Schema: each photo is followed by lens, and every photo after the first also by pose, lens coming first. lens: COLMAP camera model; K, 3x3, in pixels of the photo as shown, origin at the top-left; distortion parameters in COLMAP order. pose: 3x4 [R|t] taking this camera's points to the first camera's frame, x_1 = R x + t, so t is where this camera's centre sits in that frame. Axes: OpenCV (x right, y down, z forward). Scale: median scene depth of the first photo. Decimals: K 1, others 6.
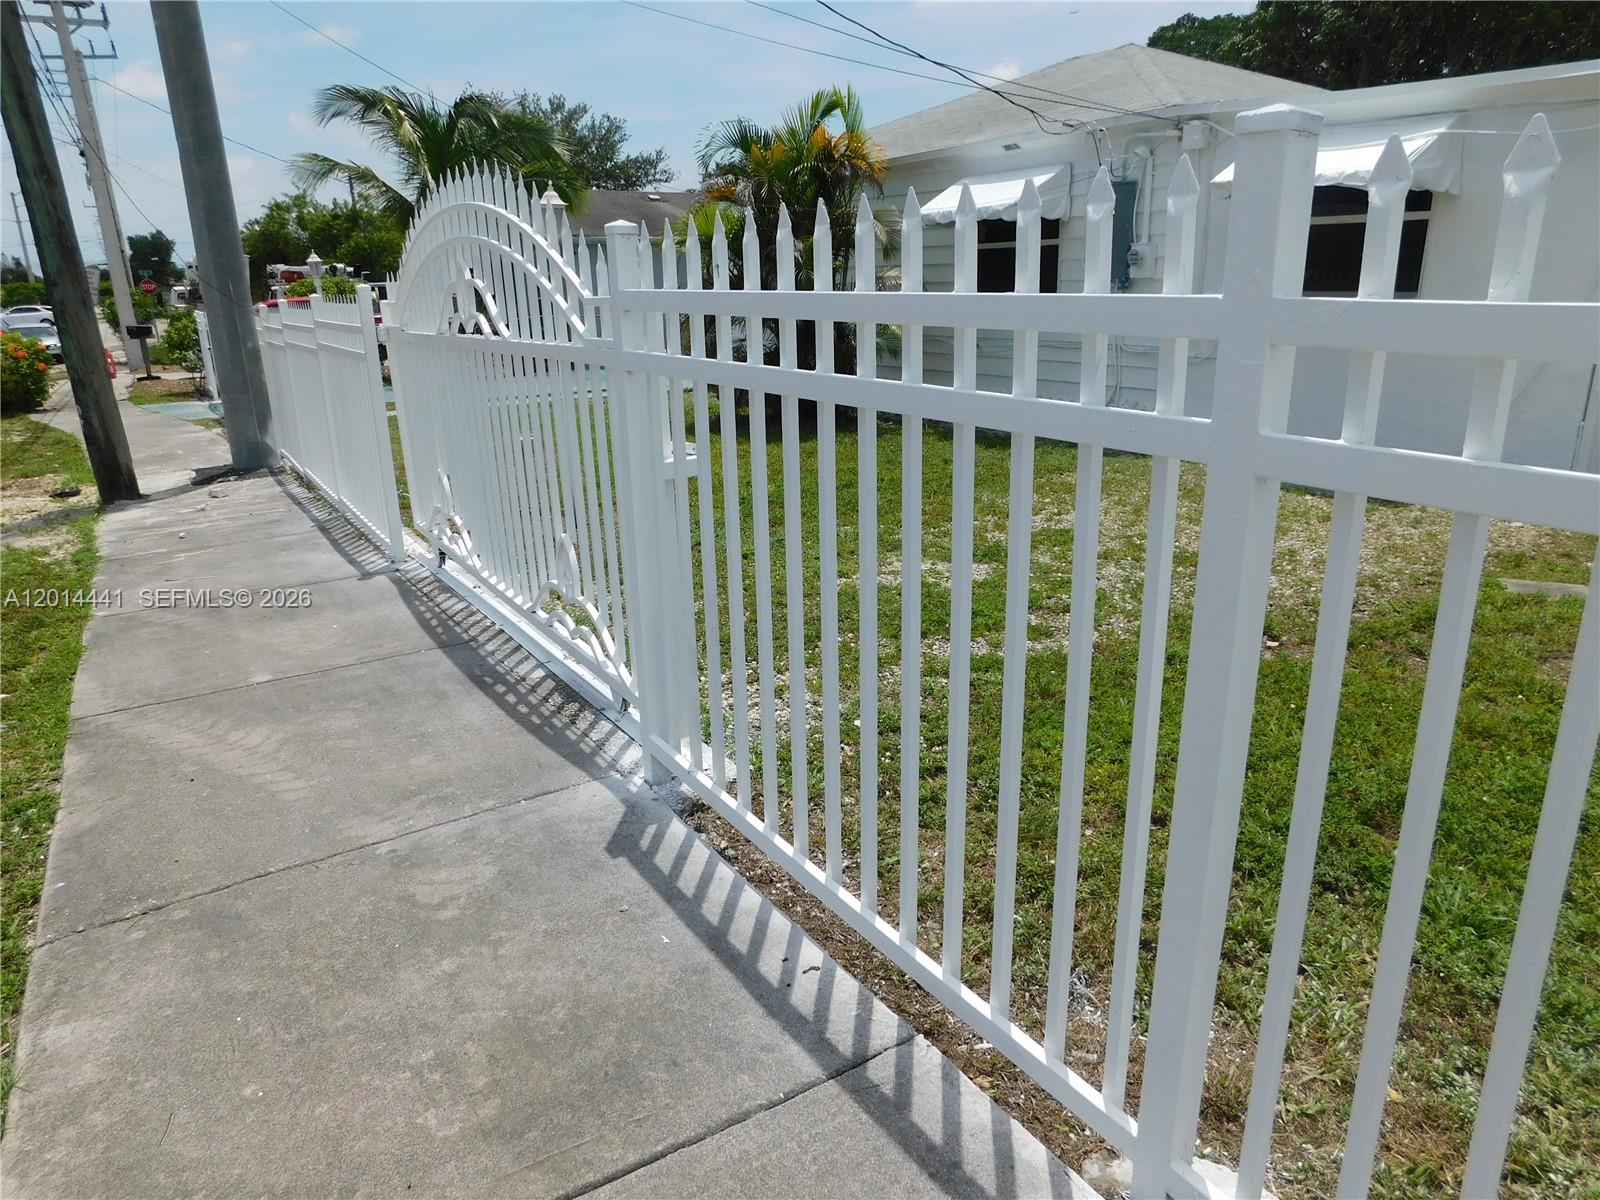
lens RADIAL K [[1048.6, 0, 795.9], [0, 1048.6, 594.4], [0, 0, 1]] dist [-0.082287, 0.064617]
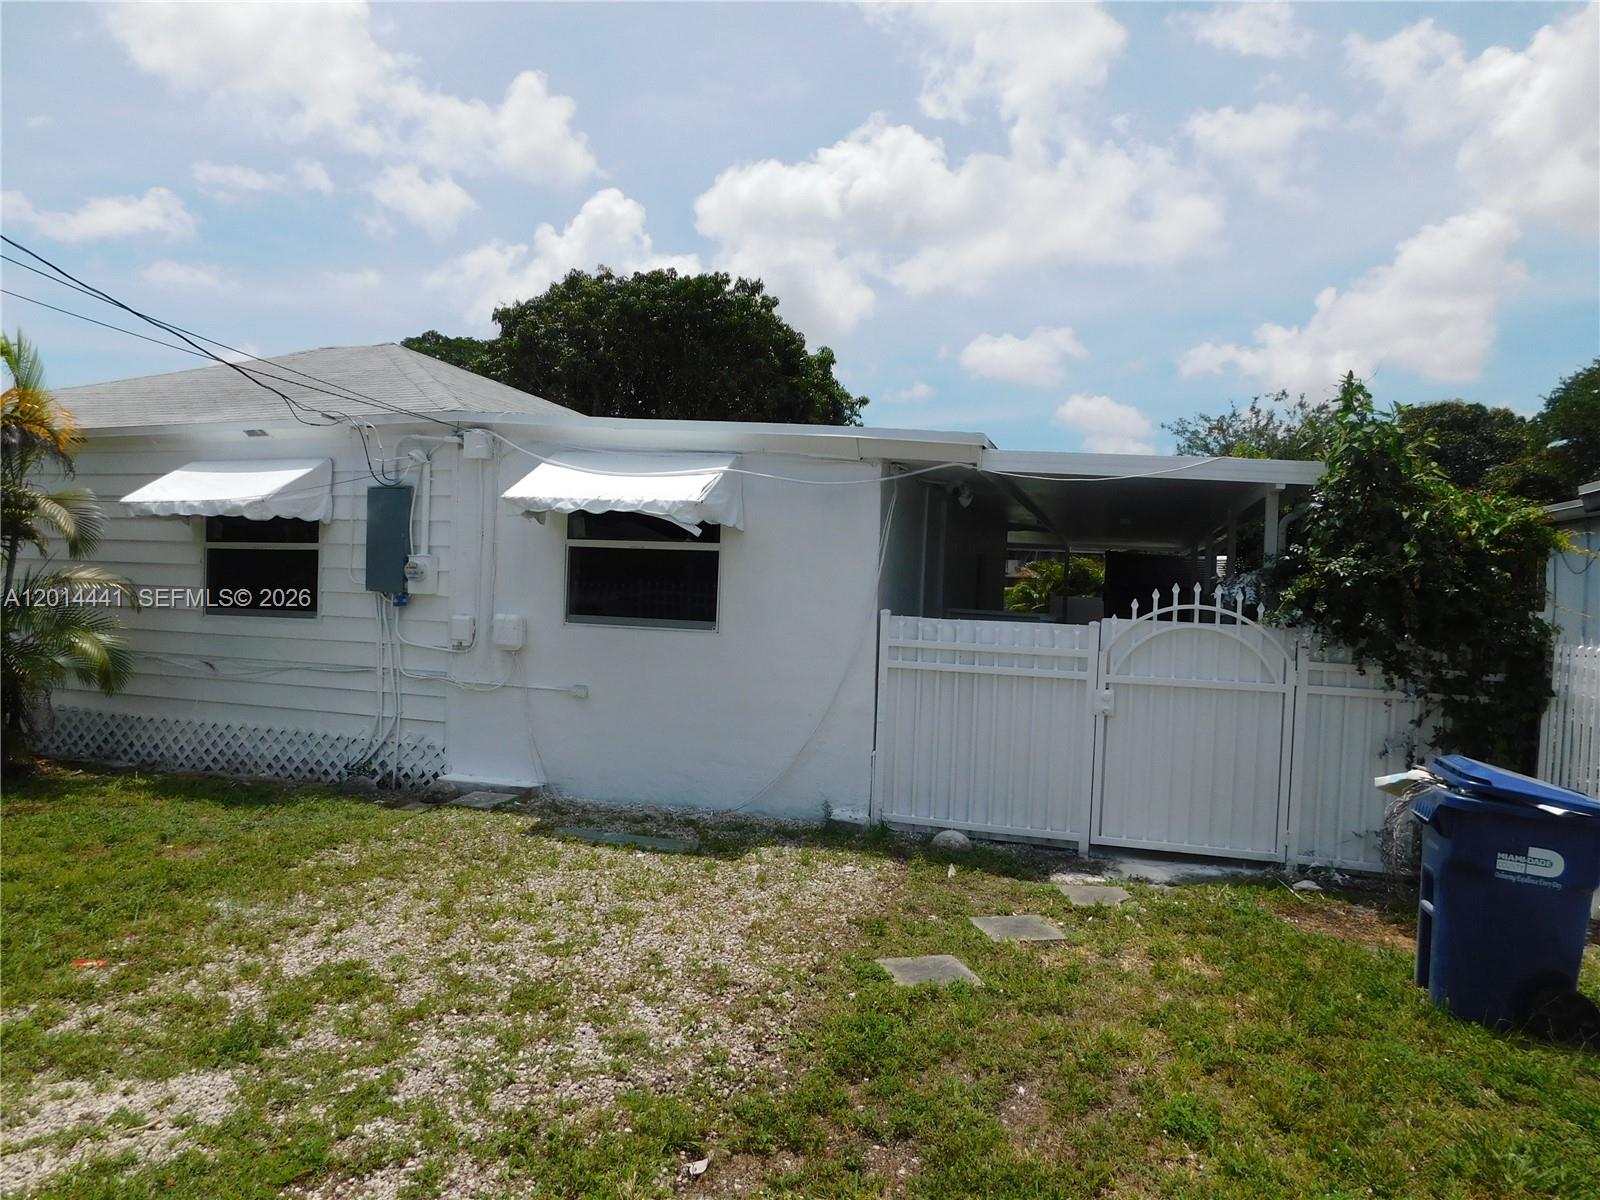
lens RADIAL K [[1048.6, 0, 795.9], [0, 1048.6, 594.4], [0, 0, 1]] dist [-0.082287, 0.064617]
pose [[0.777173, 0.031115, 0.628517, 0.032507], [0.137217, 0.966364, -0.217512, -0.074129], [-0.614144, 0.255288, 0.746763, 0.161010]]
